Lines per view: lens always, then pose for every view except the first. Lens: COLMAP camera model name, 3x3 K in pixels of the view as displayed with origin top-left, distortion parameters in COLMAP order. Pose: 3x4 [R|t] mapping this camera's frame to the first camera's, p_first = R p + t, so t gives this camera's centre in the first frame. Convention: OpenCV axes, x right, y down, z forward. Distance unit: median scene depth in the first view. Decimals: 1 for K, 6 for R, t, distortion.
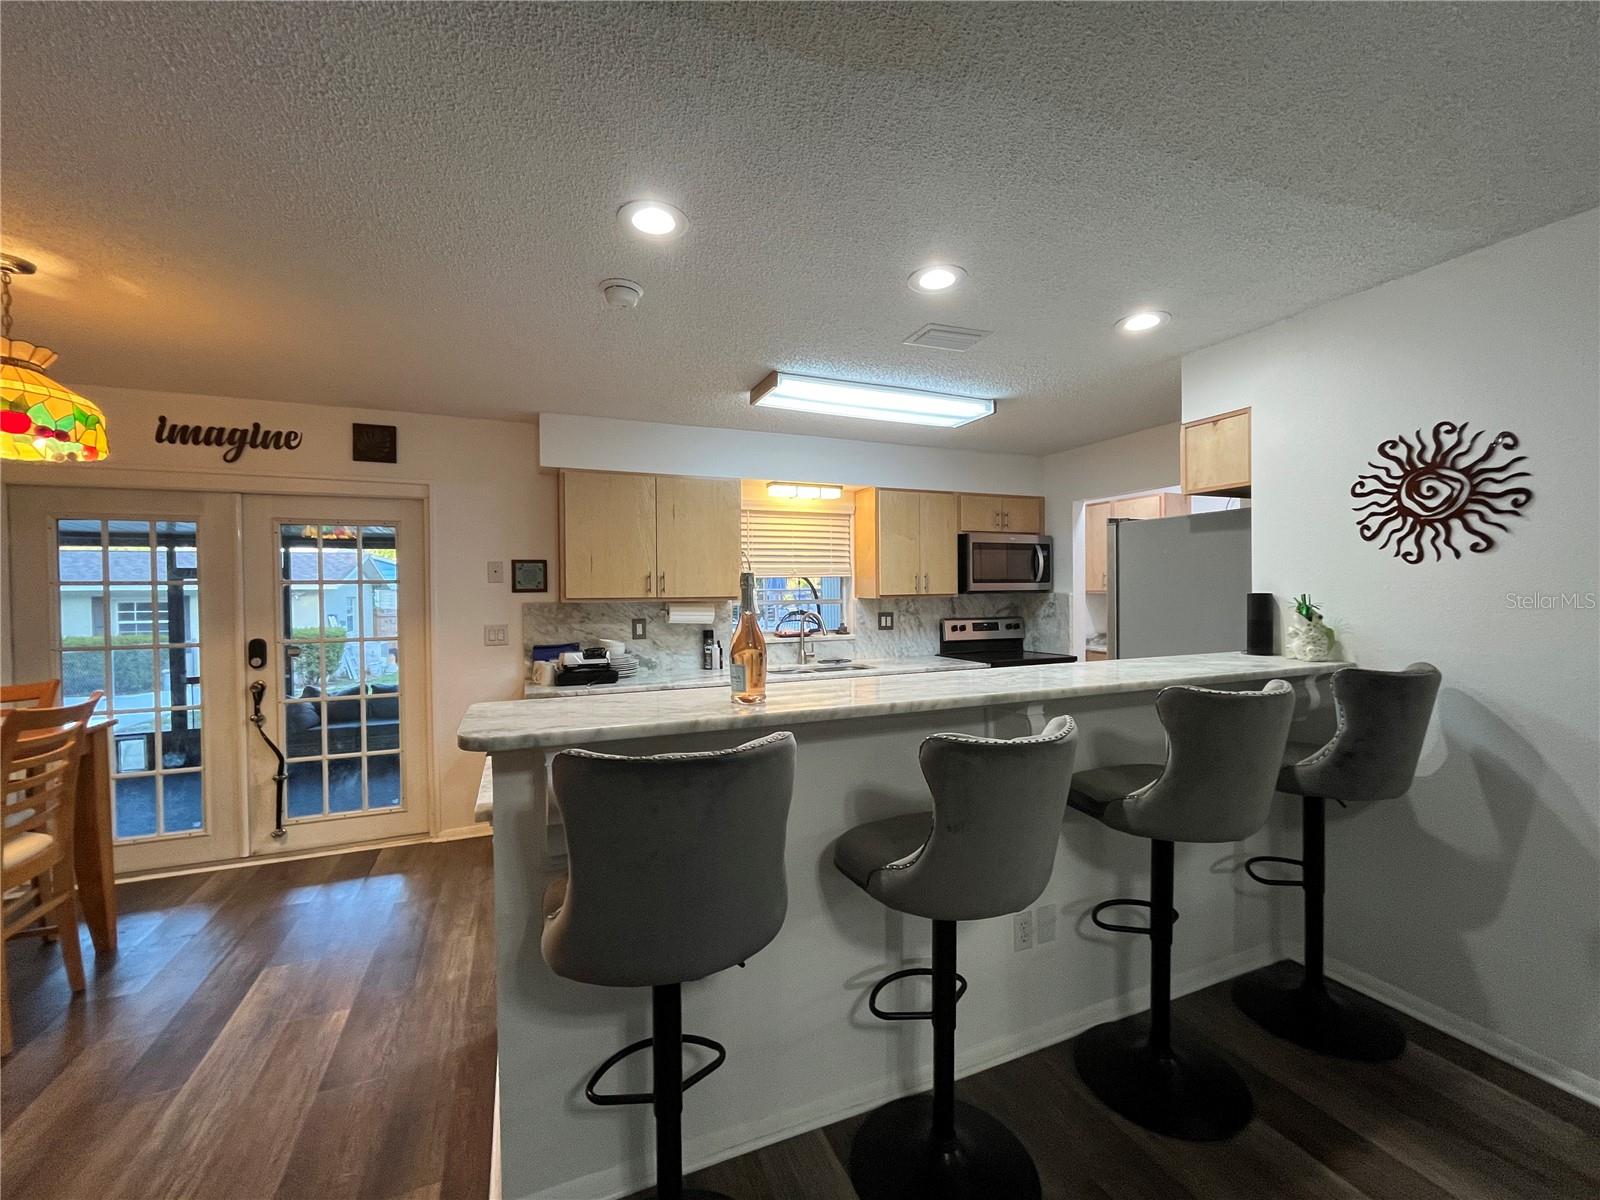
lens RADIAL K [[651.0, 0, 800.0], [0, 651.0, 600.0], [0, 0, 1]] dist [-0.001356, -0.001210]
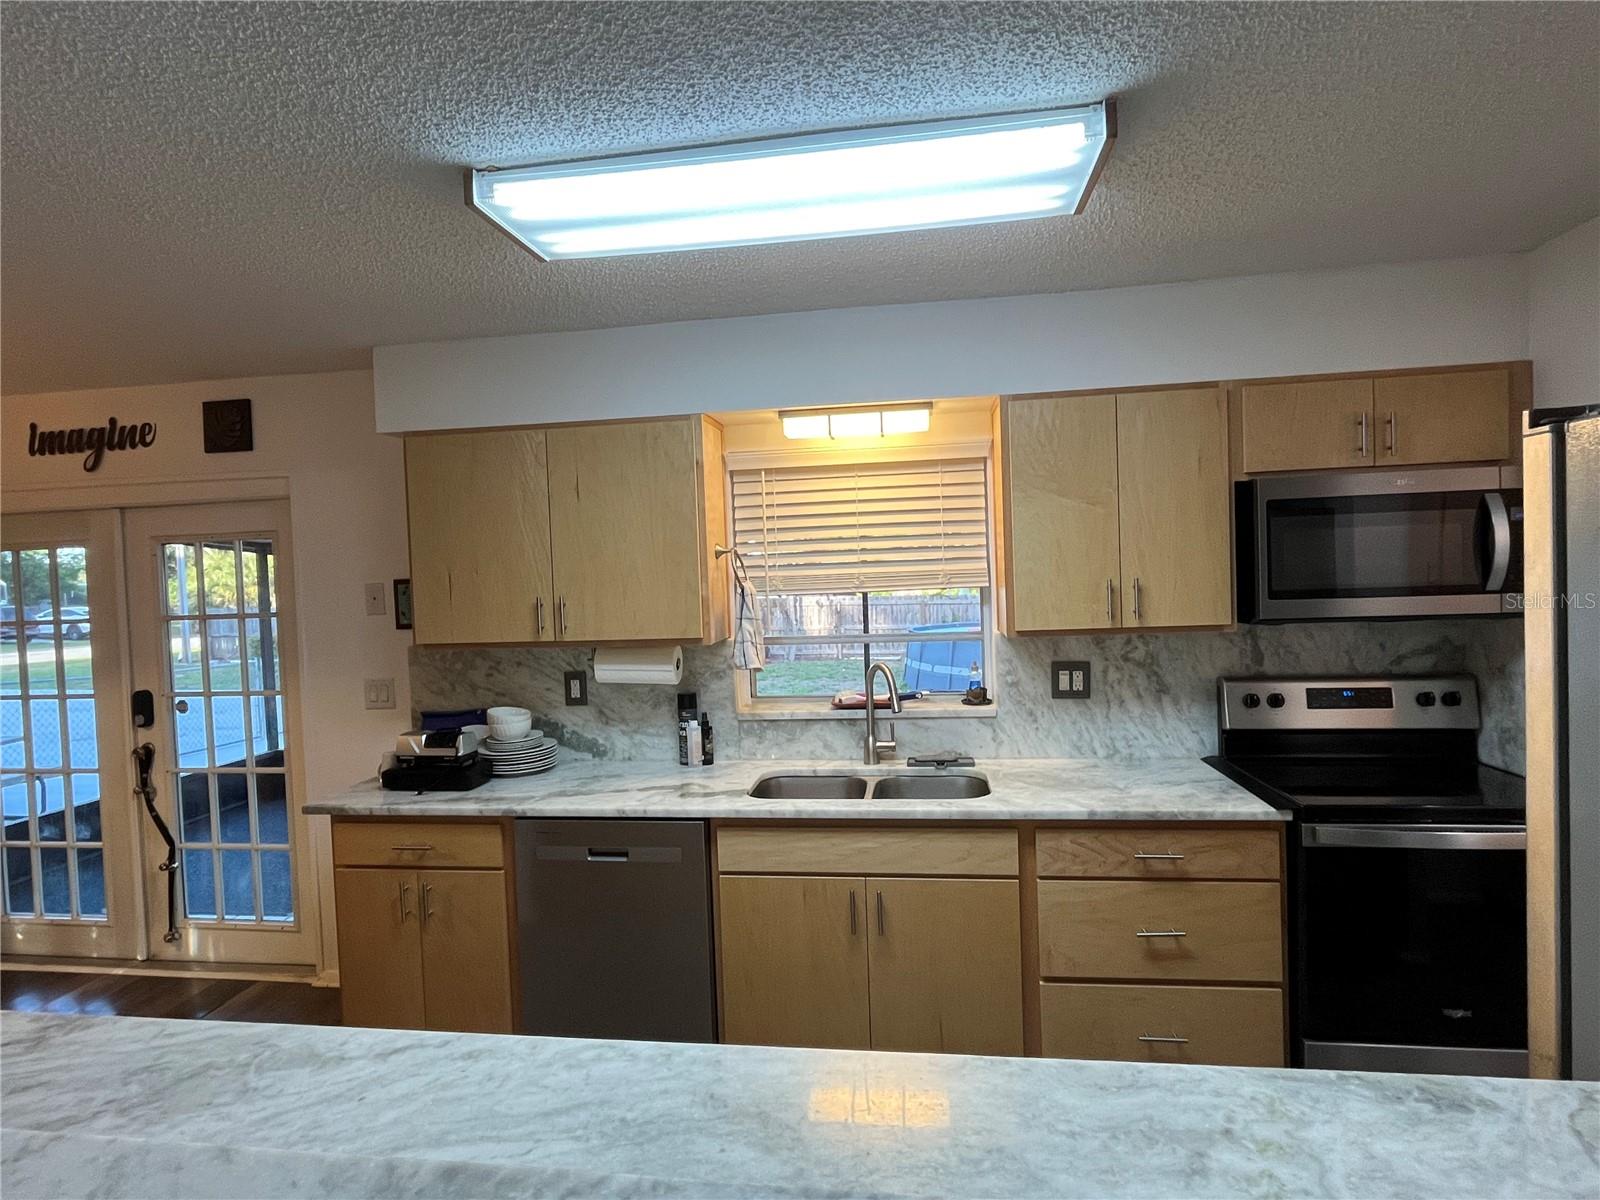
lens RADIAL K [[852.8, 0, 800.0], [0, 852.8, 600.0], [0, 0, 1]] dist [-0.003319, 0.000116]
pose [[0.857869, -0.003950, -0.513853, 0.368371], [0.019431, 0.999505, 0.024757, -0.057674], [0.513500, -0.031223, 0.857521, 0.499294]]
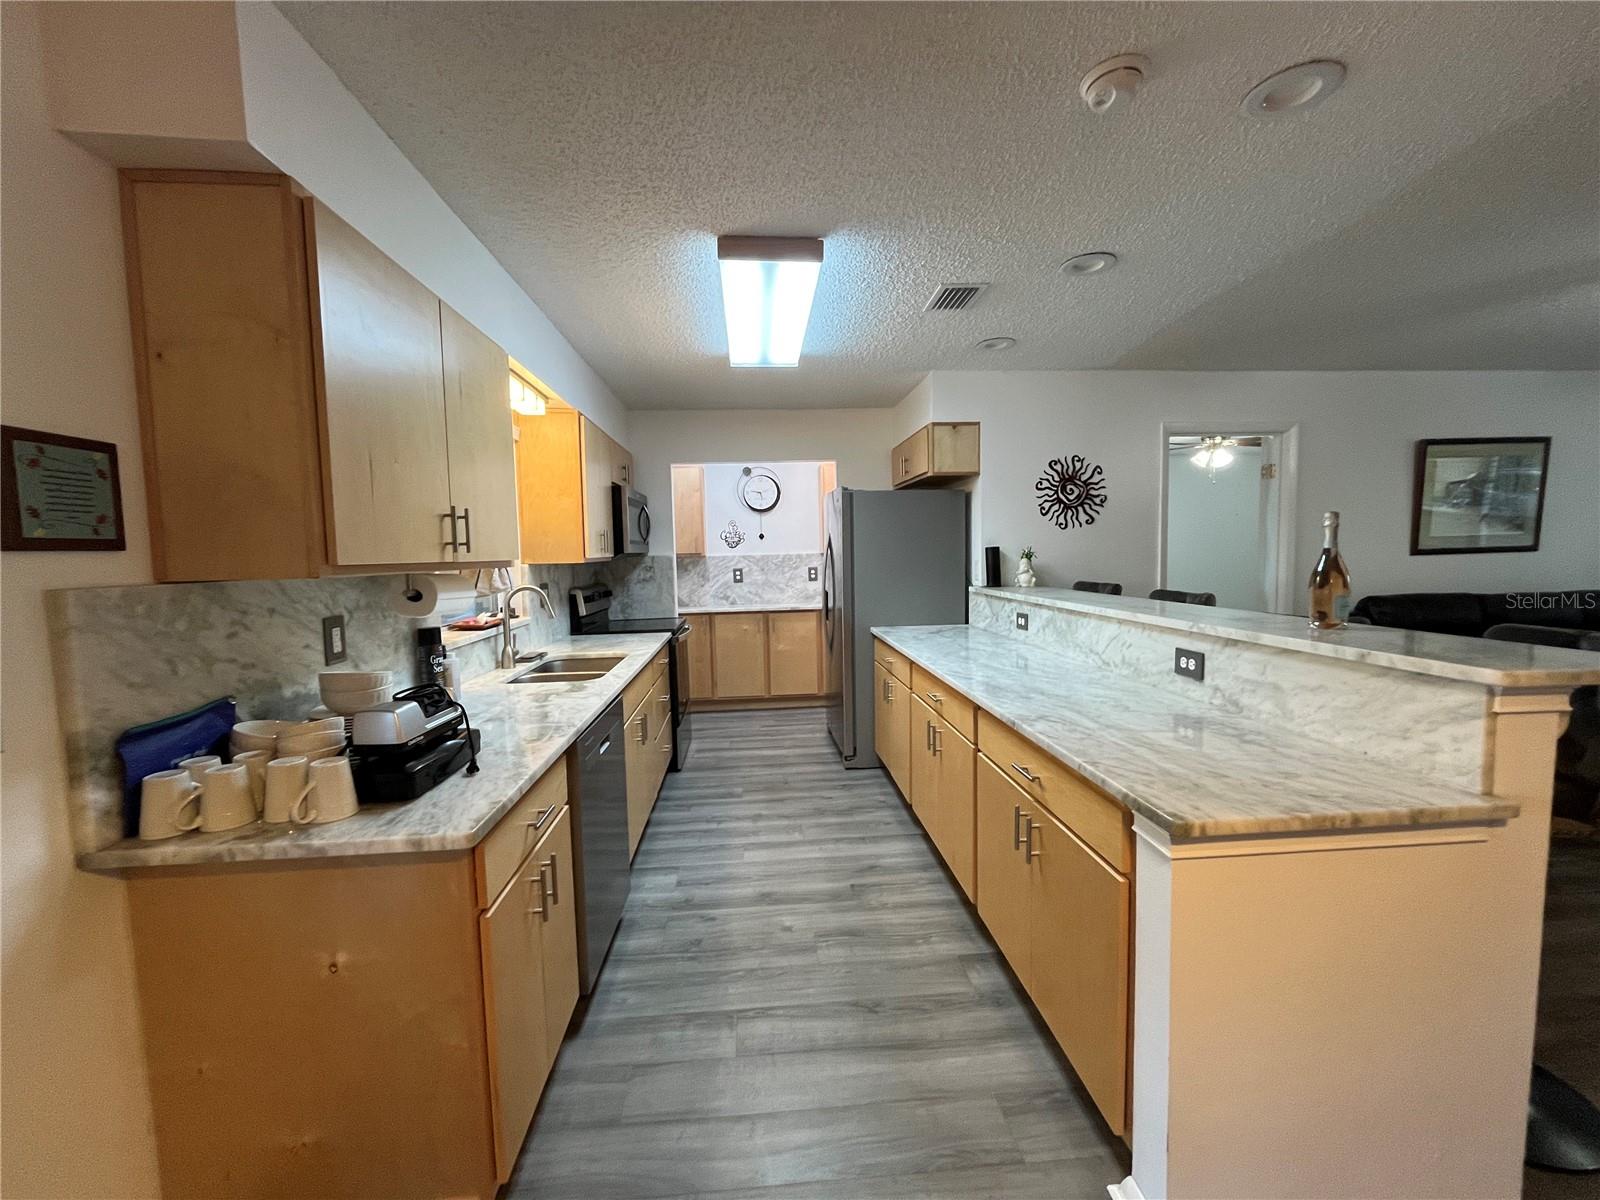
lens RADIAL K [[651.0, 0, 800.0], [0, 651.0, 600.0], [0, 0, 1]] dist [-0.001356, -0.001210]
pose [[0.318036, -0.069197, 0.945550, -0.619897], [0.034162, 0.997522, 0.061510, 0.003105], [-0.947463, 0.012739, 0.319611, 0.650380]]
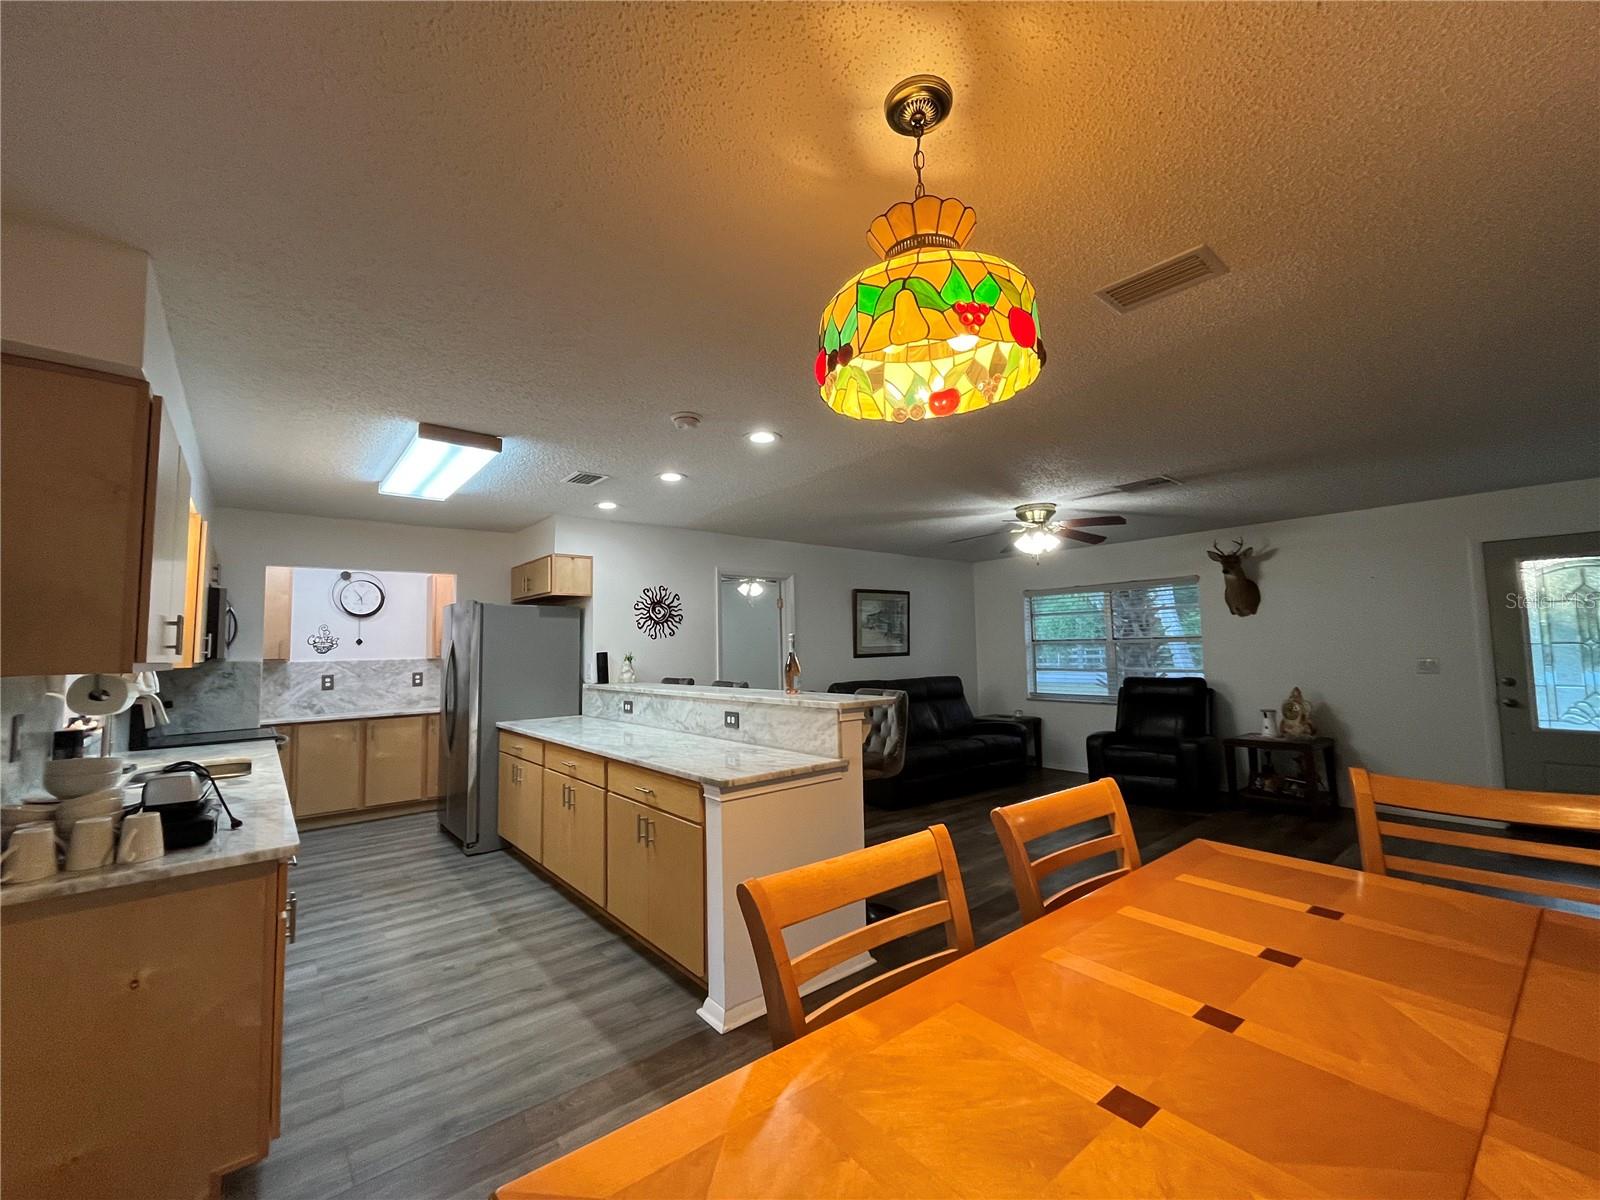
lens RADIAL K [[651.0, 0, 800.0], [0, 651.0, 600.0], [0, 0, 1]] dist [-0.001356, -0.001210]
pose [[-0.293770, 0.086737, 0.951933, -0.941591], [0.038931, 0.996134, -0.078750, 0.007162], [-0.955083, 0.013925, -0.296011, 0.697553]]
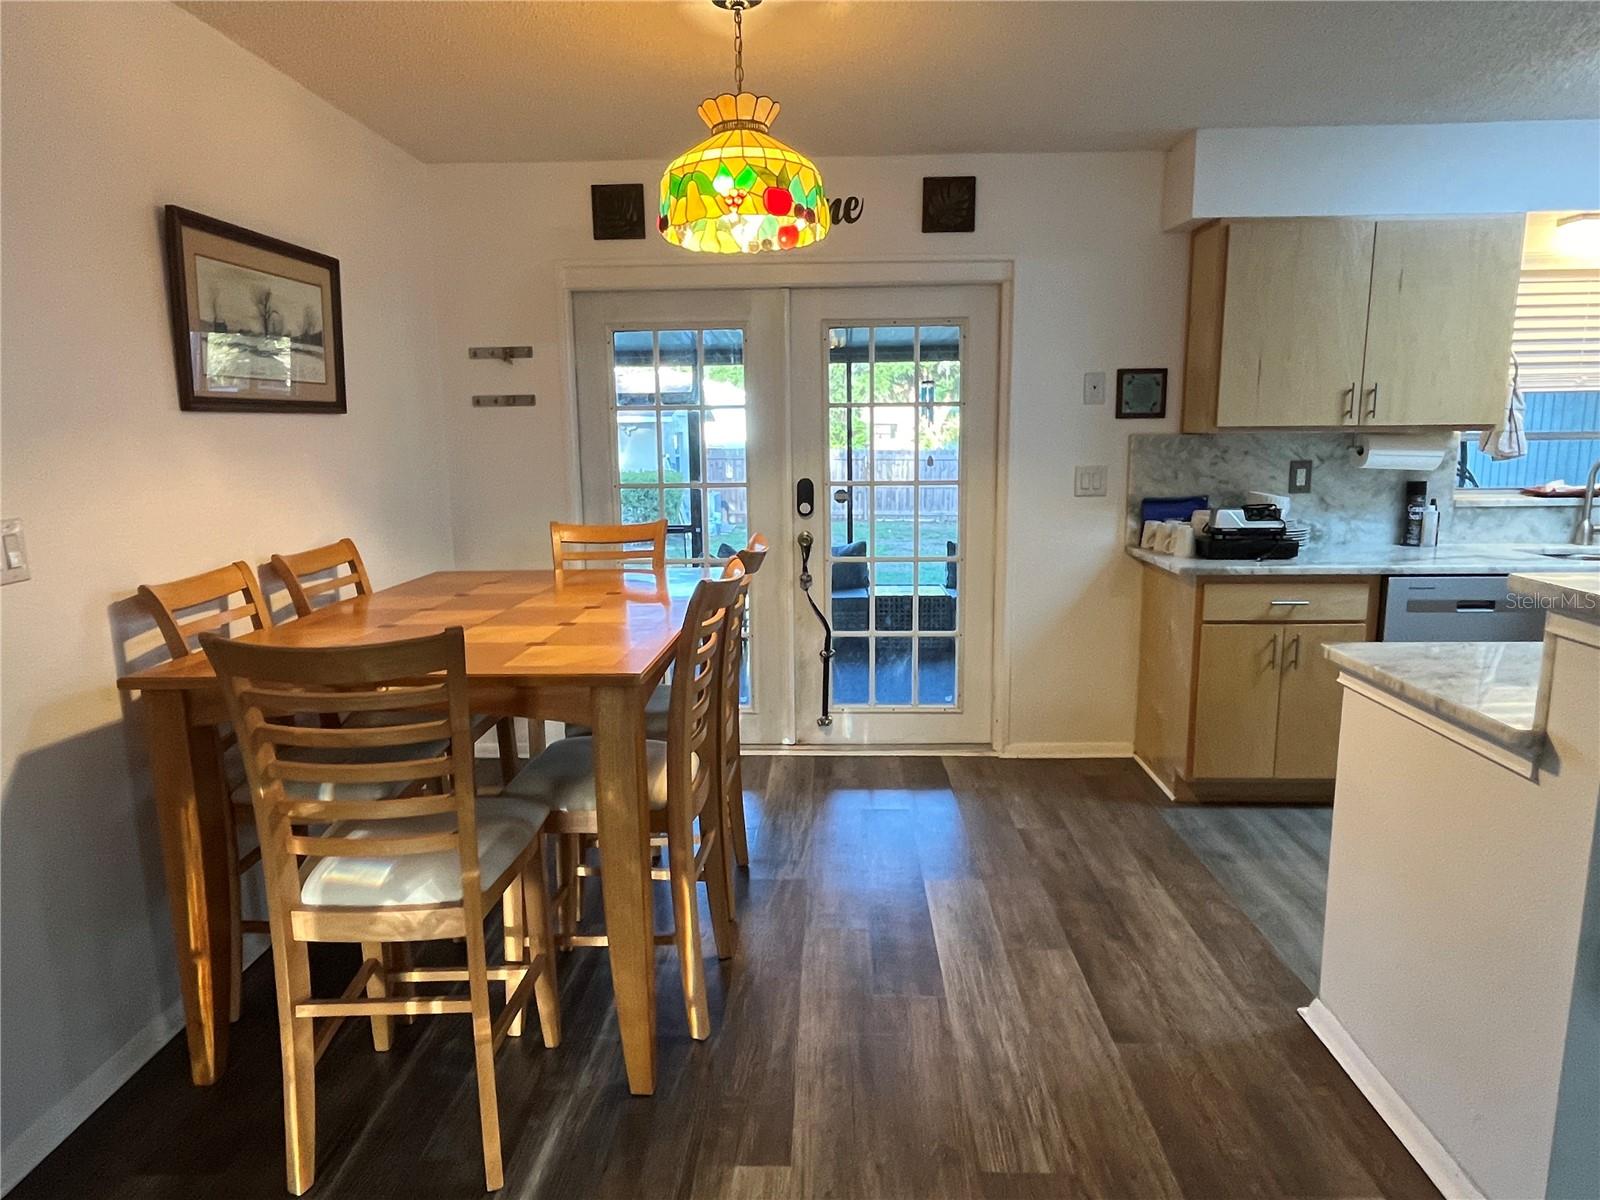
lens RADIAL K [[990.9, 0, 800.0], [0, 990.9, 600.0], [0, 0, 1]] dist [0.001408, -0.000118]
pose [[0.908091, 0.070877, -0.412732, -0.318458], [-0.004015, 0.987001, 0.160663, 0.011007], [0.418754, -0.144239, 0.896571, -0.094941]]
